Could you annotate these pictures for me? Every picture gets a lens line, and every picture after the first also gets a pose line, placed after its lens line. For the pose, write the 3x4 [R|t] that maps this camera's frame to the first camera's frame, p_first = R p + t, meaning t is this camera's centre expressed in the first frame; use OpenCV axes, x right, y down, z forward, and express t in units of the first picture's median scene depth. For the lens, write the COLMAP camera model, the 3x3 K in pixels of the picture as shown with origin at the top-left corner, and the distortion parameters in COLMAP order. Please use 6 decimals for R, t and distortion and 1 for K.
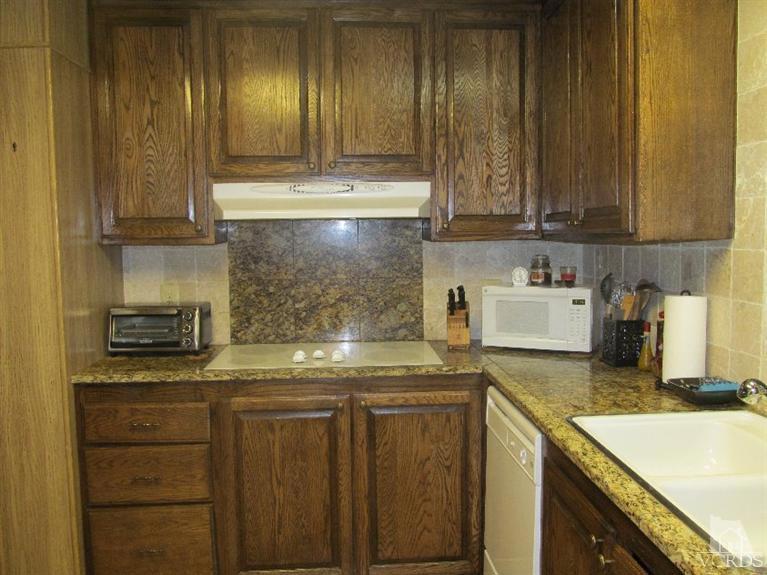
lens RADIAL K [[640.6, 0, 386.8], [0, 640.6, 287.7], [0, 0, 1]] dist [-0.058597, 0.022206]
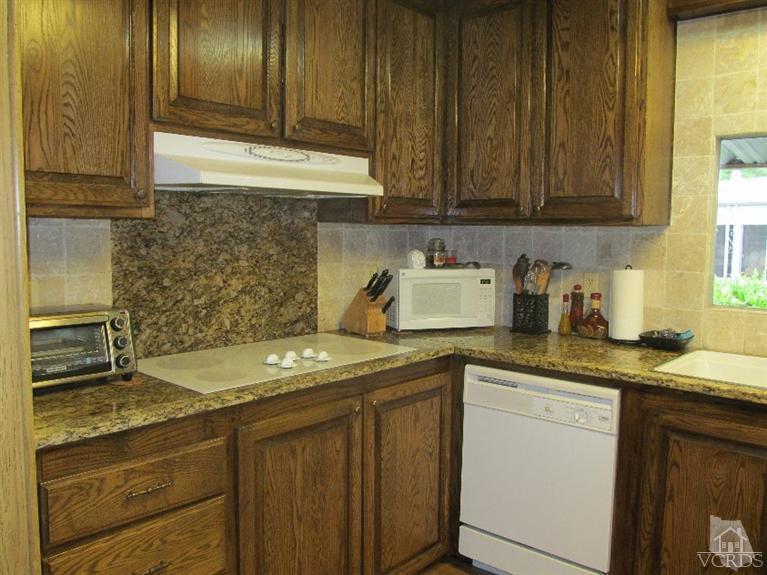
lens RADIAL K [[640.6, 0, 387.1], [0, 640.6, 288.7], [0, 0, 1]] dist [-0.058597, 0.022206]
pose [[0.710421, -0.042955, 0.702465, -0.567086], [0.036730, 0.999038, 0.023944, 0.001875], [-0.702818, 0.008791, 0.711315, 0.313457]]
